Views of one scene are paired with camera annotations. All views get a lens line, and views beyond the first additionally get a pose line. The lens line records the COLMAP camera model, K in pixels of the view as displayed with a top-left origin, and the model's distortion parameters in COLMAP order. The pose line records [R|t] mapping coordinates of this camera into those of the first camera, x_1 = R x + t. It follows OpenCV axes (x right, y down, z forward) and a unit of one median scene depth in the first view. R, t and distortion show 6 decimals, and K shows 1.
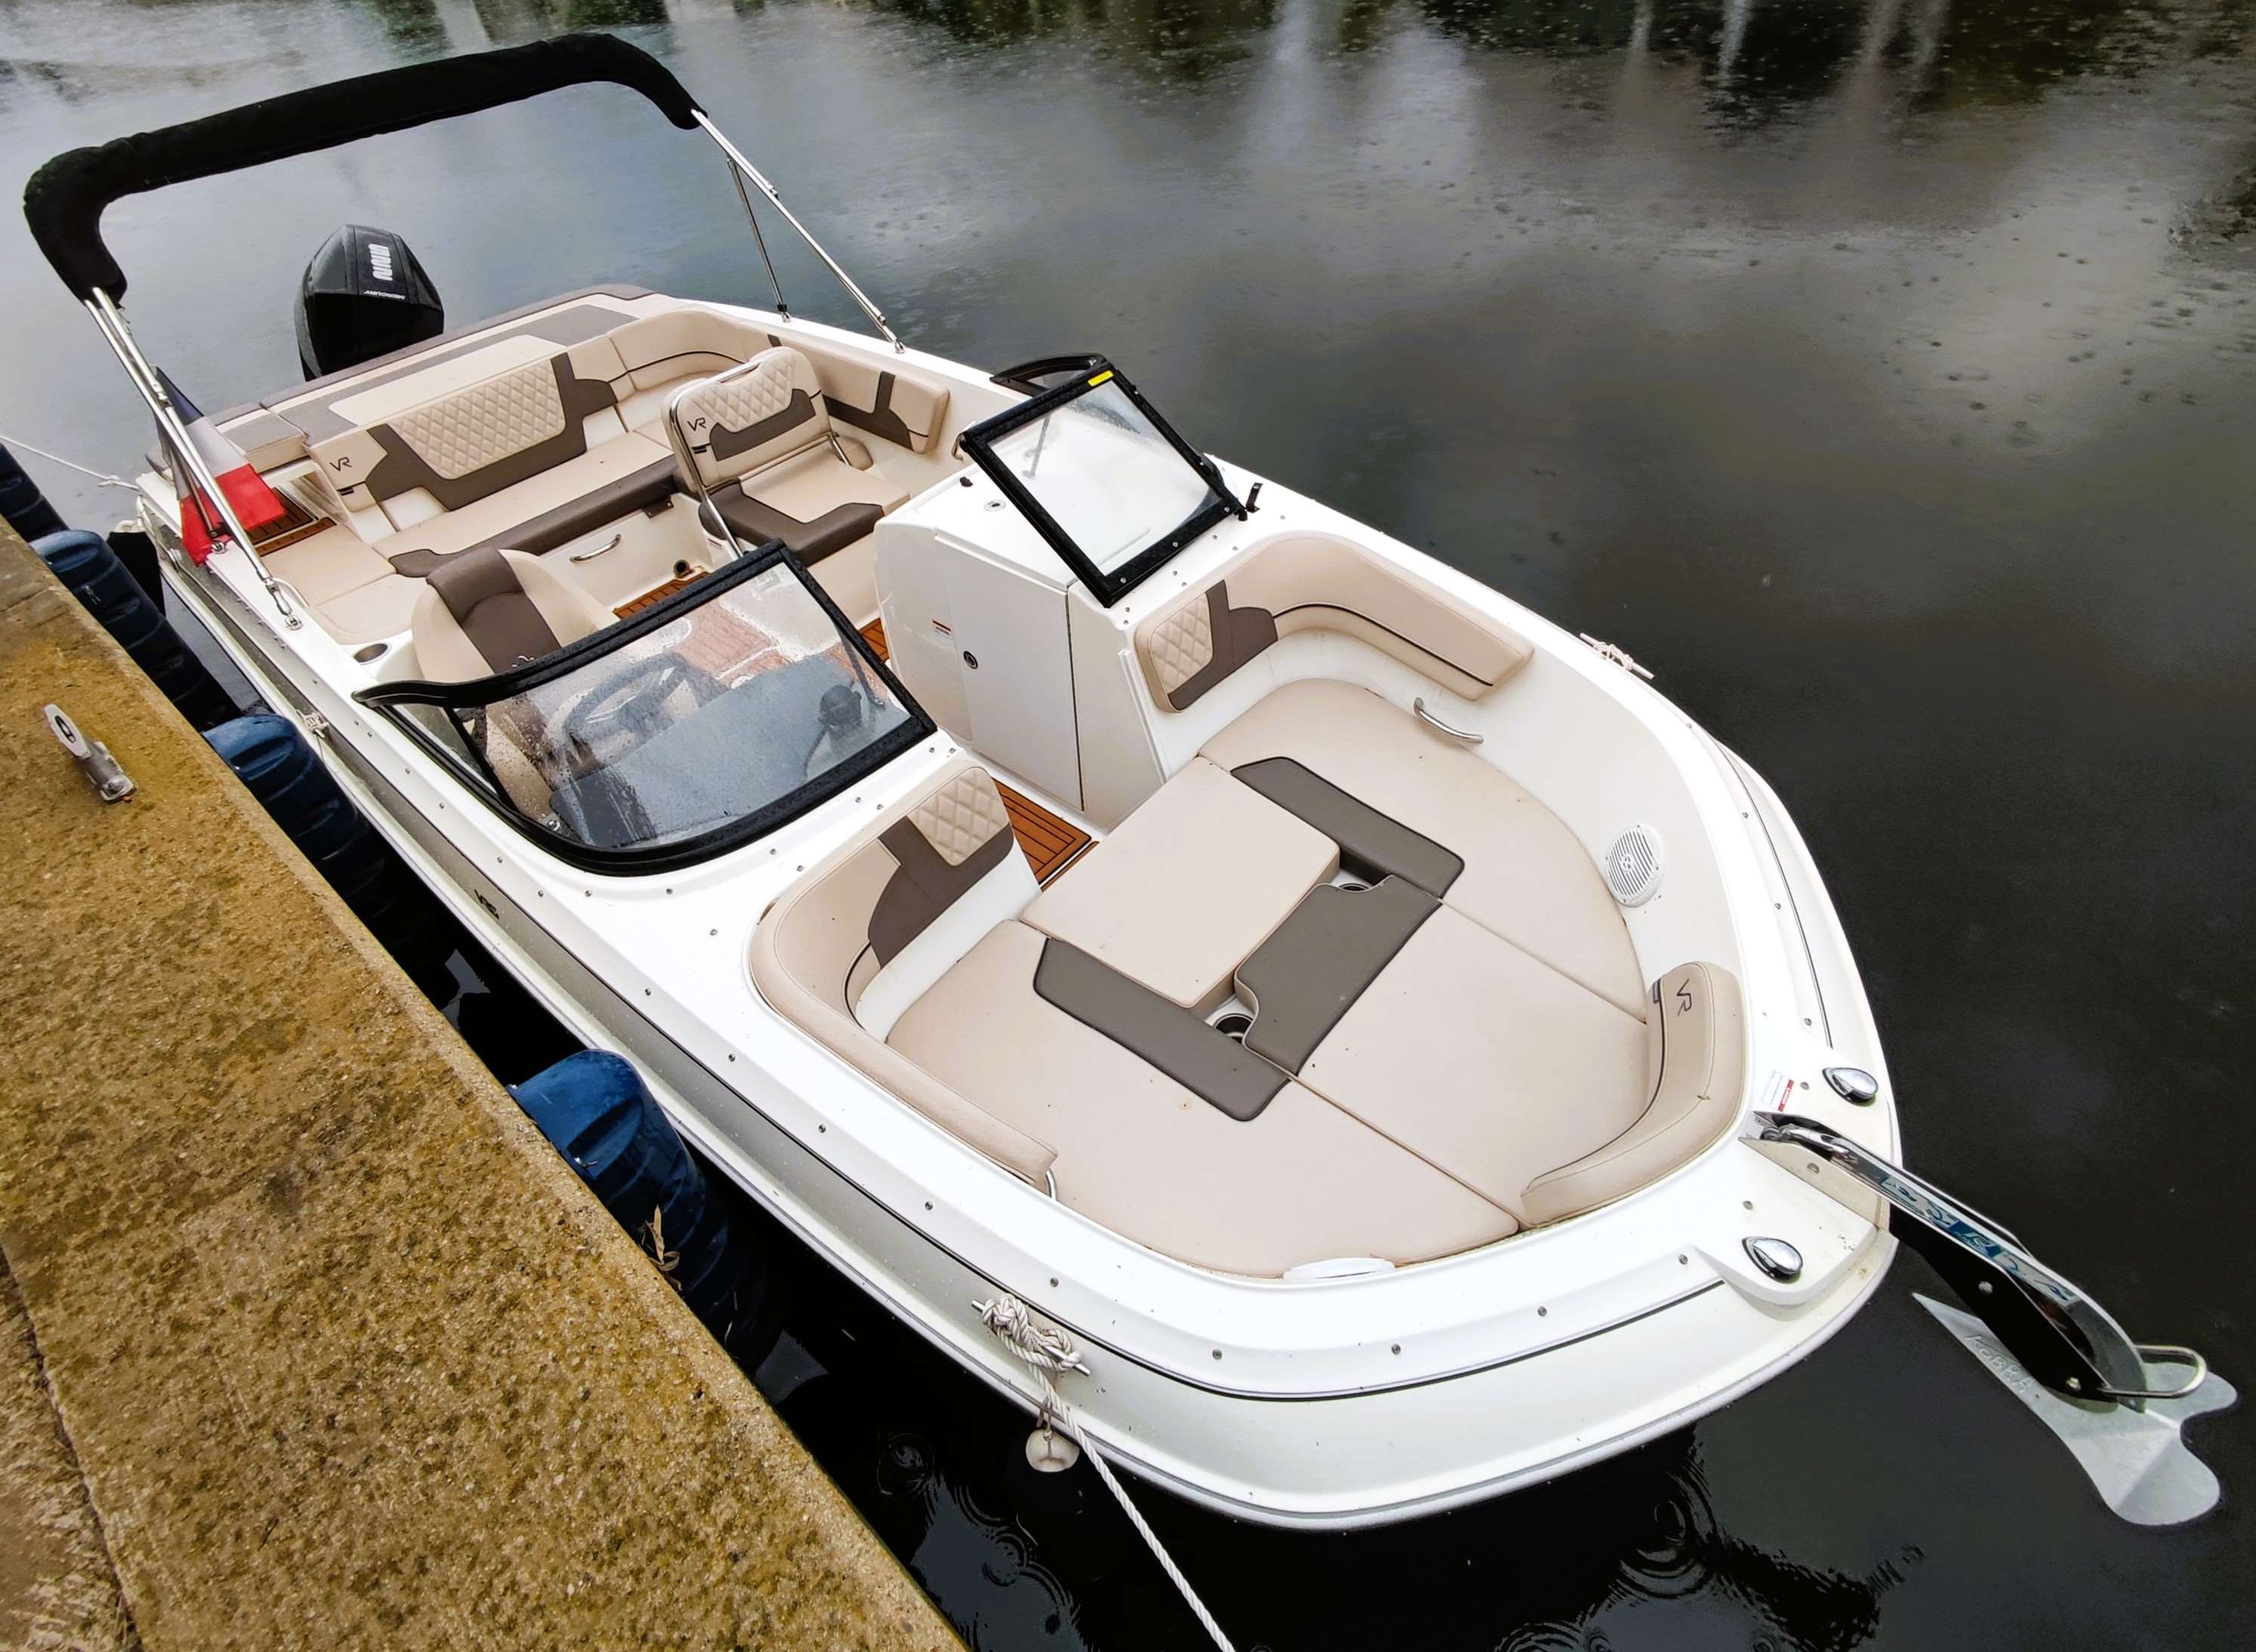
lens RADIAL K [[1163.3, 0, 1116.2], [0, 1163.3, 807.6], [0, 0, 1]] dist [-0.007886, 0.000852]
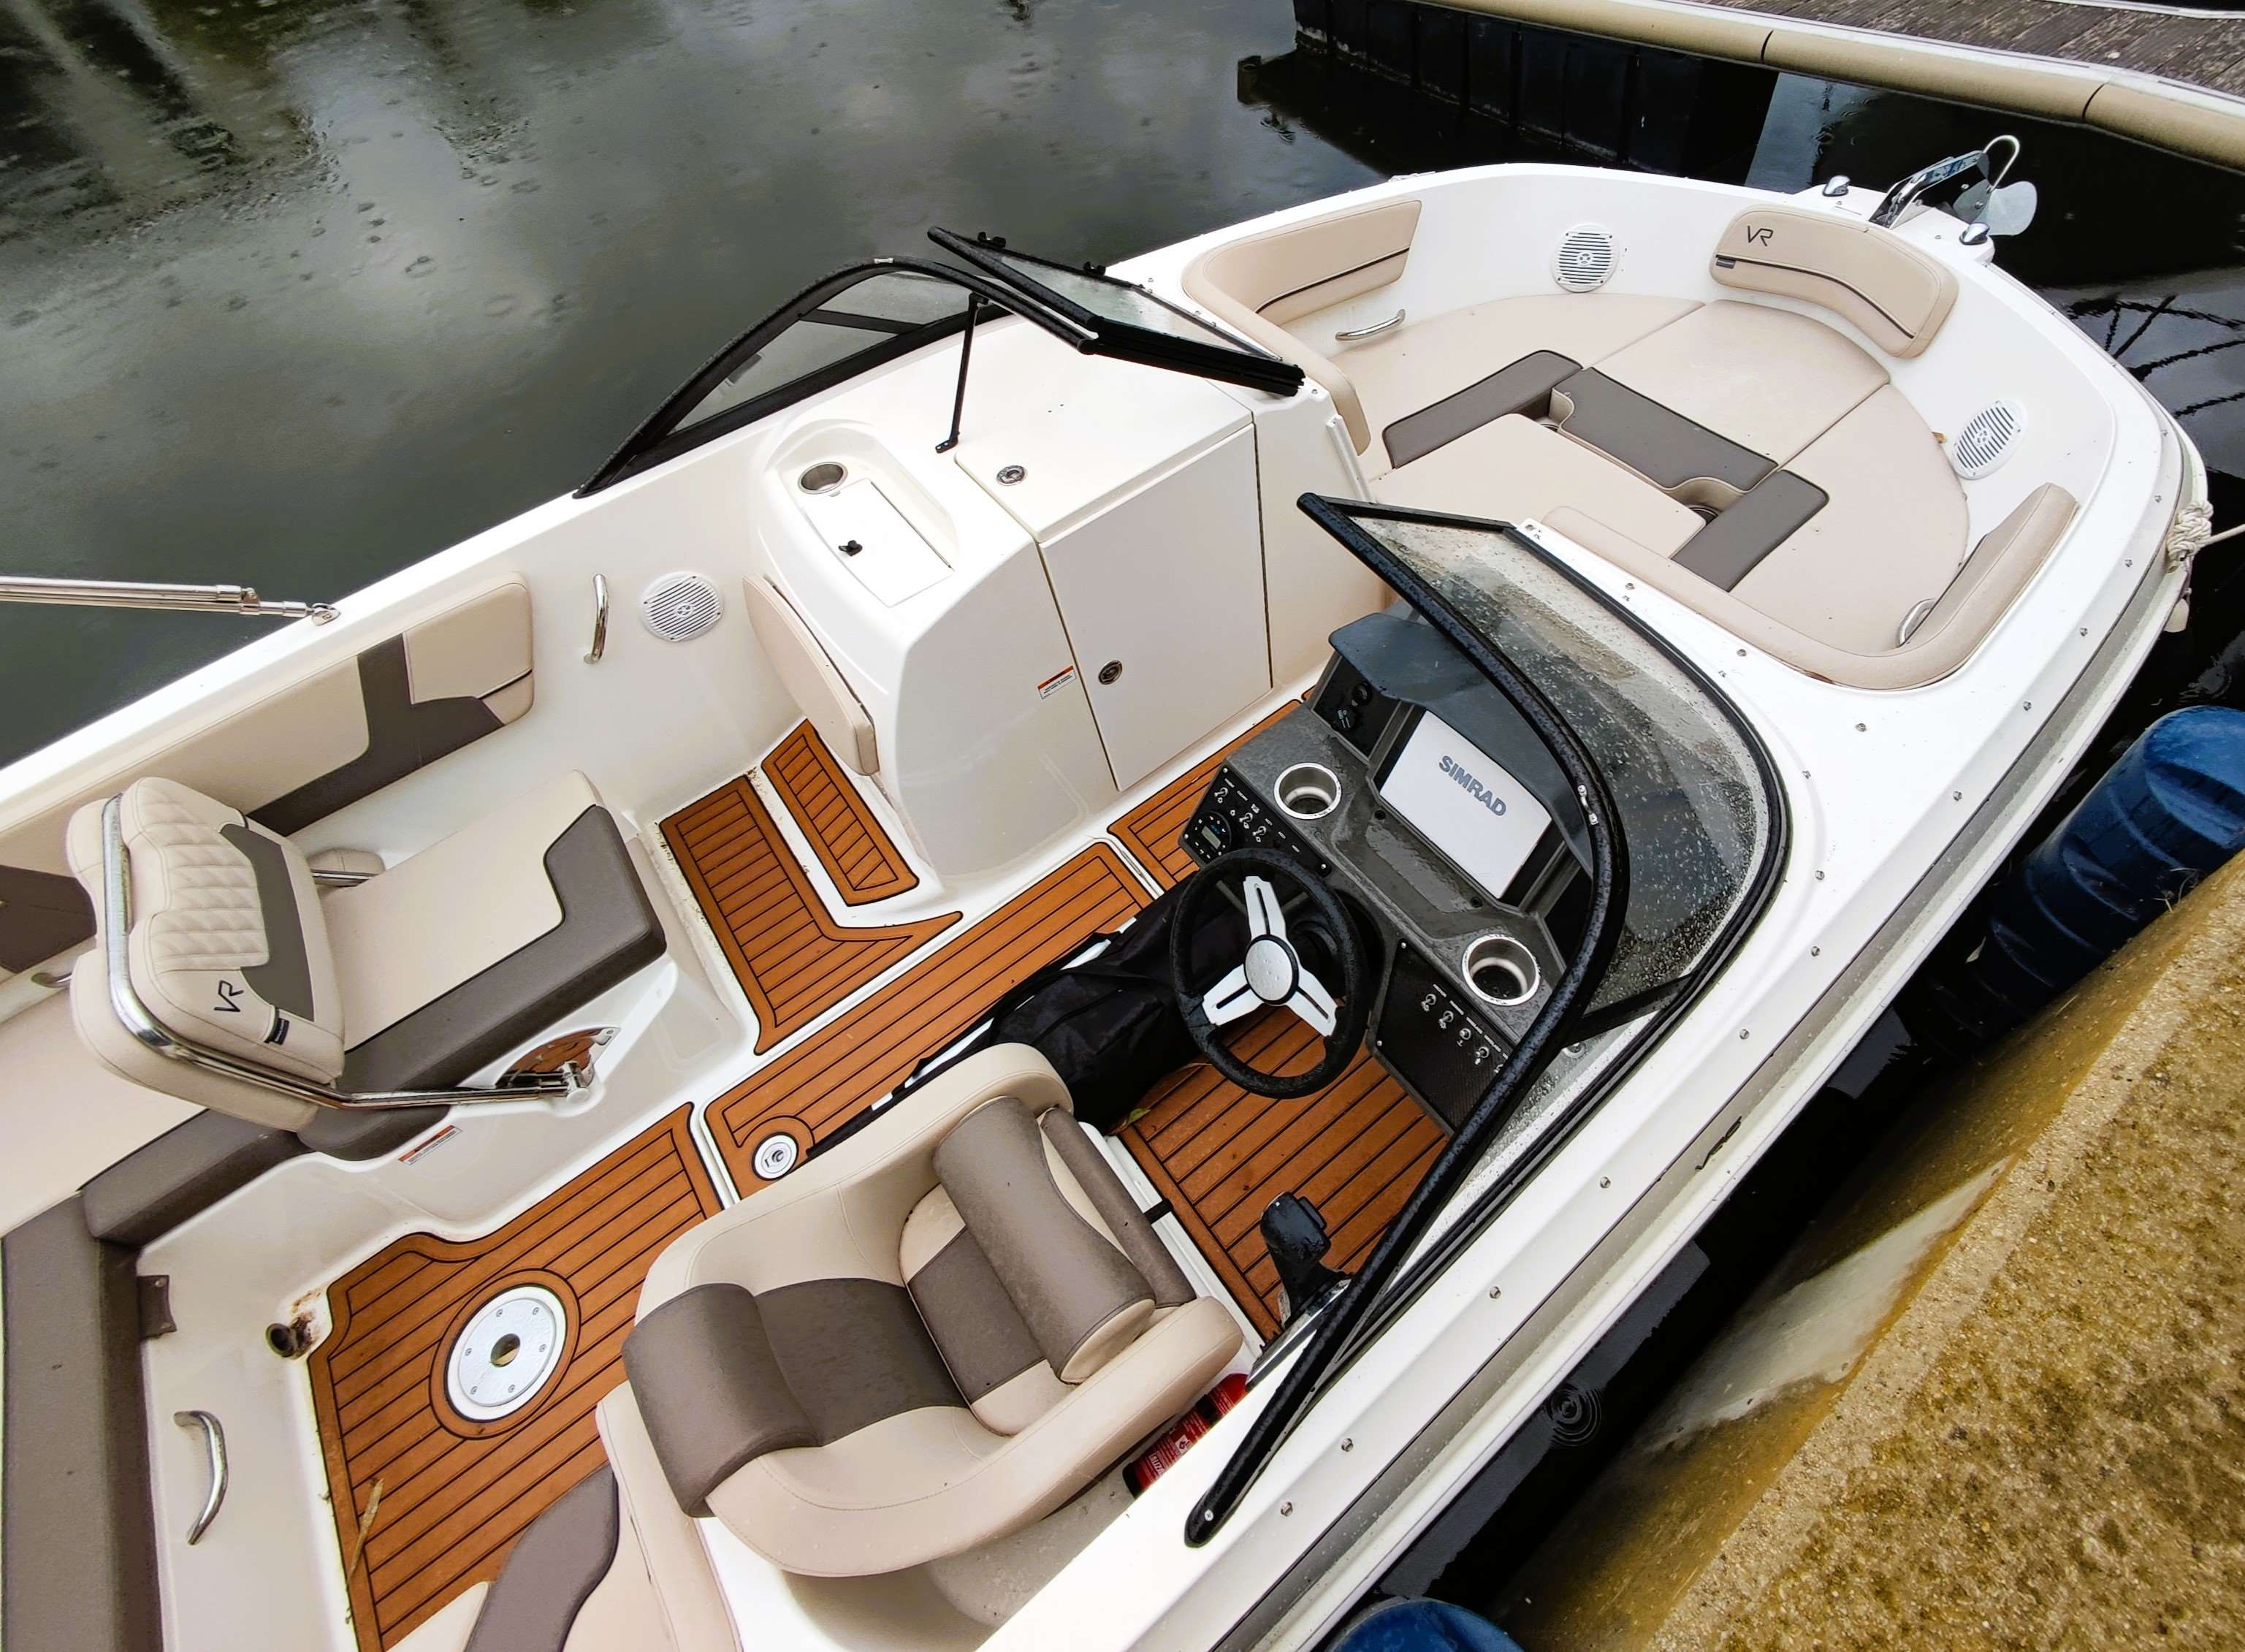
lens RADIAL K [[1157.8, 0, 1121.6], [0, 1157.8, 827.6], [0, 0, 1]] dist [-0.007886, 0.000852]
pose [[0.153457, -0.726334, 0.669993, -1.008559], [0.729174, 0.540829, 0.419296, -0.556198], [-0.666900, 0.424198, 0.612618, 0.905922]]
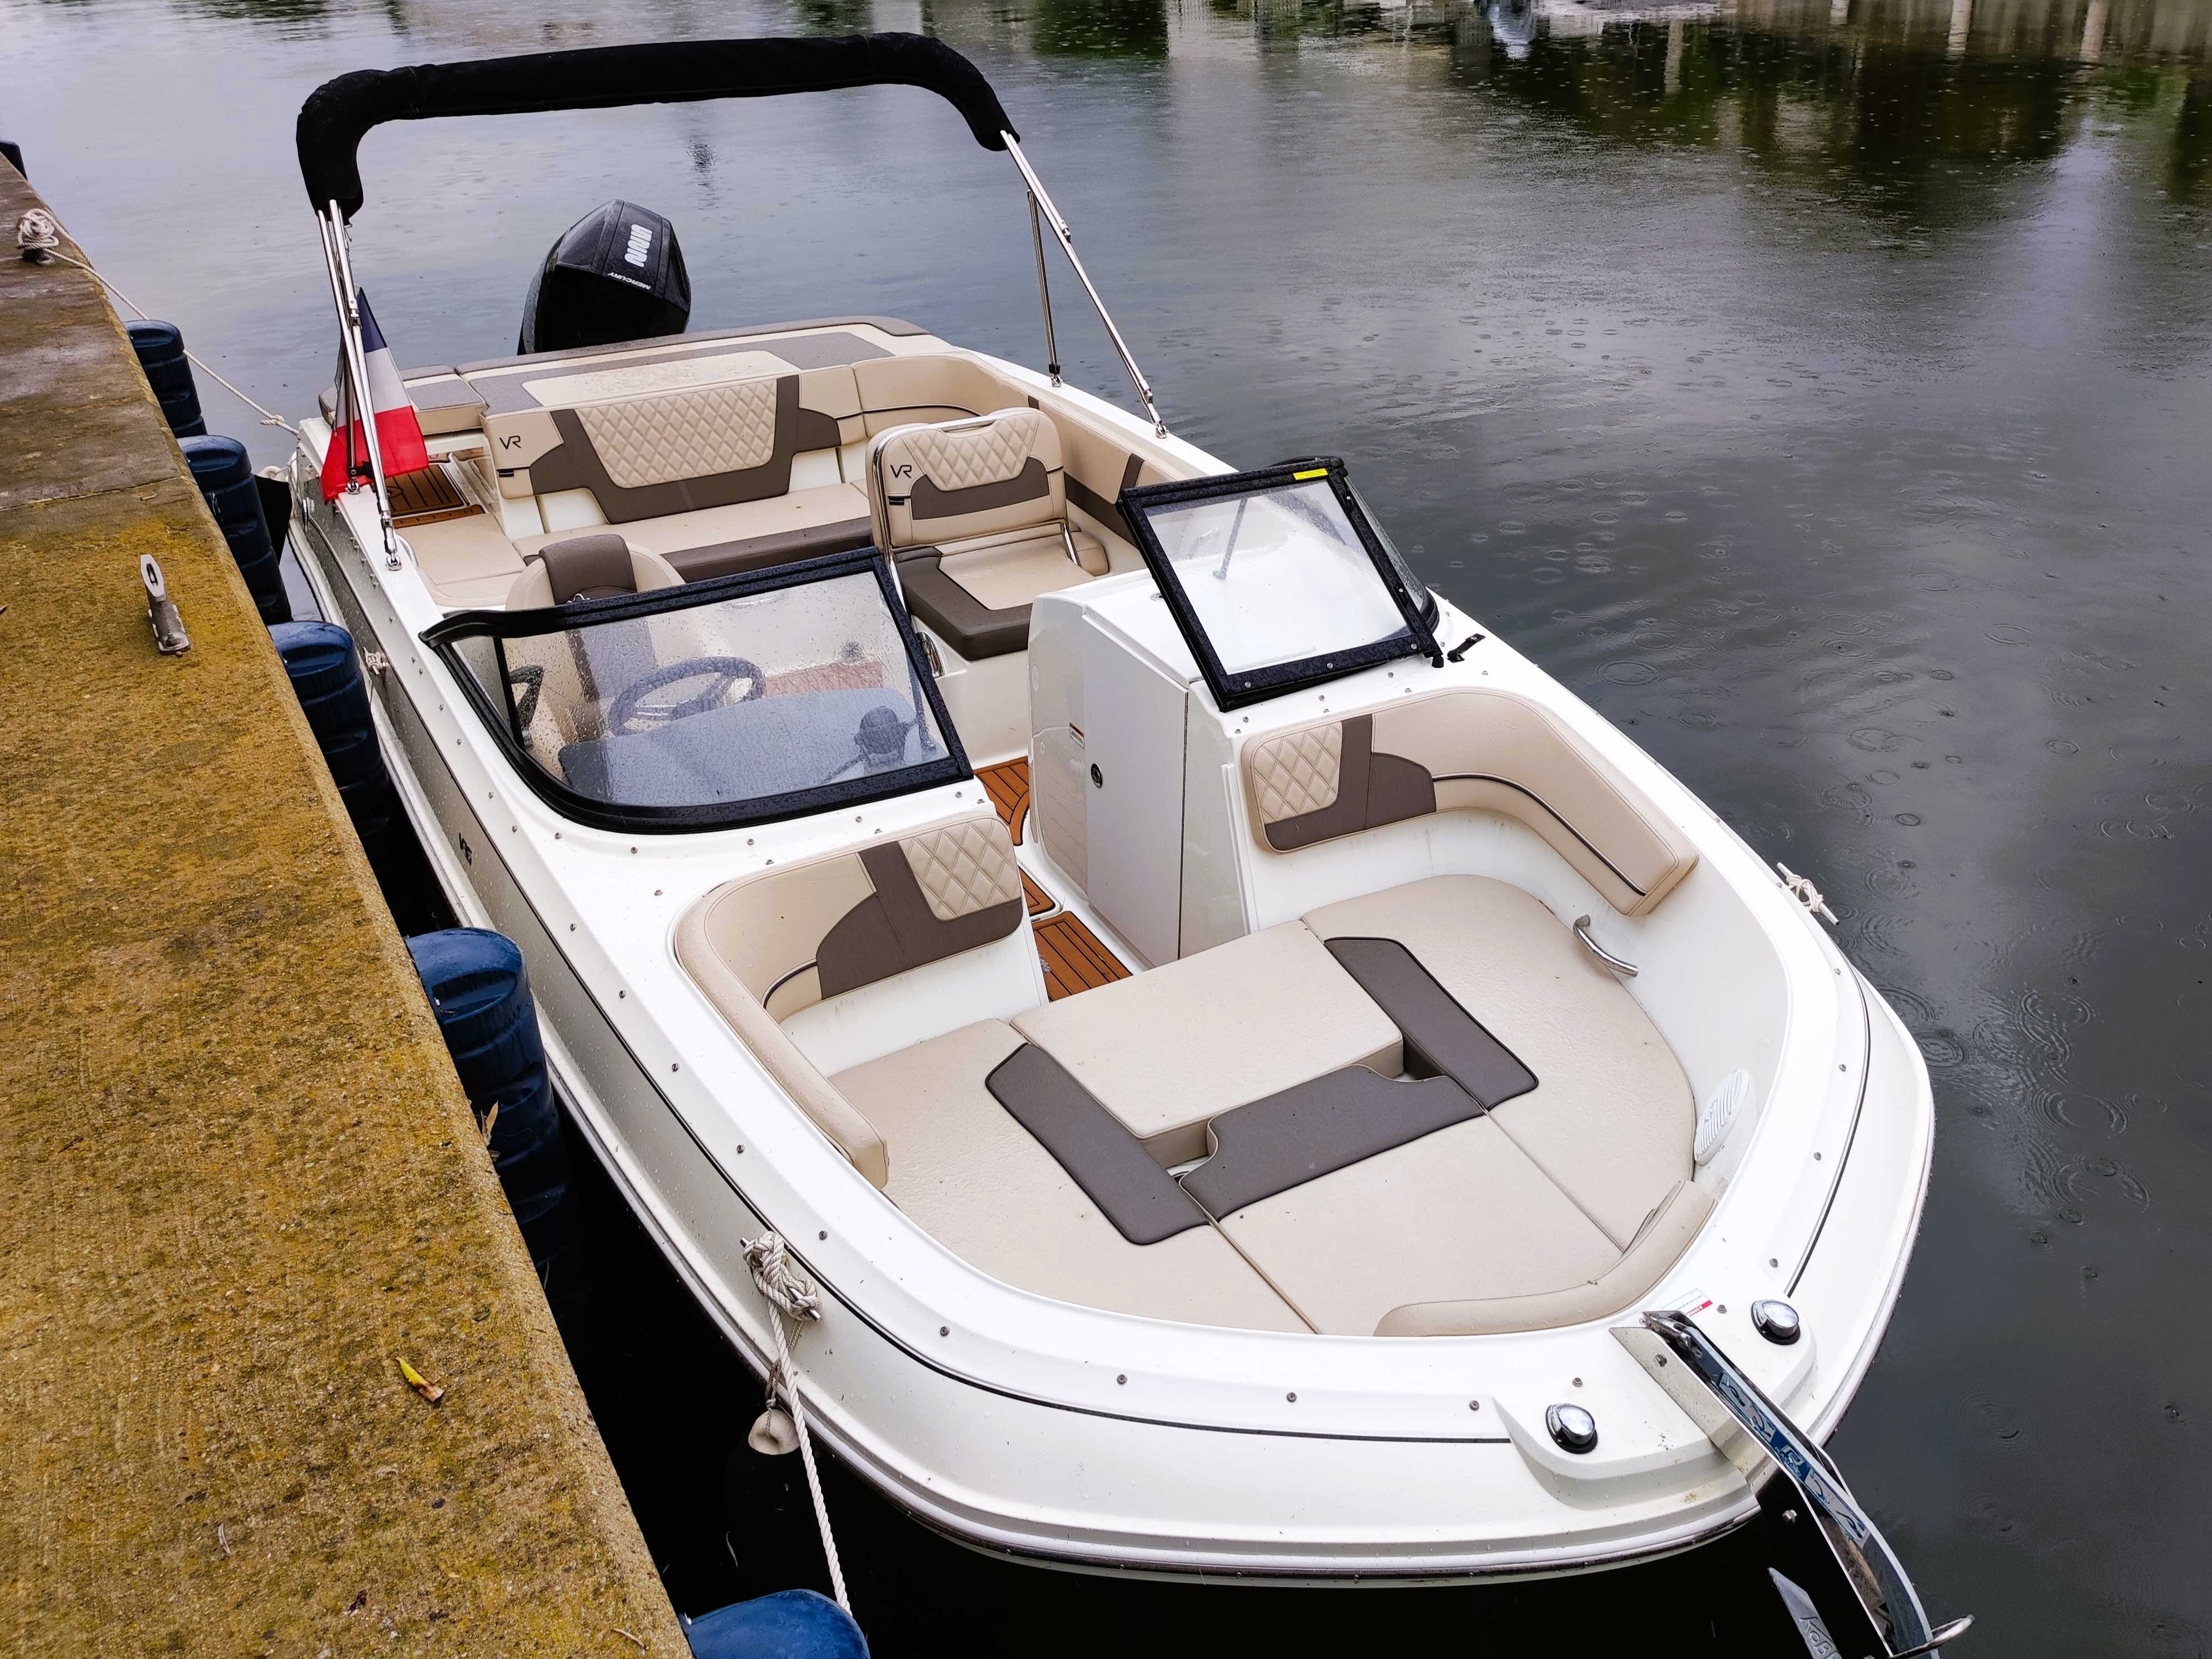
lens RADIAL K [[1773.4, 0, 1114.0], [0, 1773.4, 826.8], [0, 0, 1]] dist [0.005585, 0.012650]
pose [[0.946456, 0.229928, -0.226615, 0.229057], [-0.270326, 0.948179, -0.166974, 0.143836], [0.176480, 0.219293, 0.959565, -0.231848]]
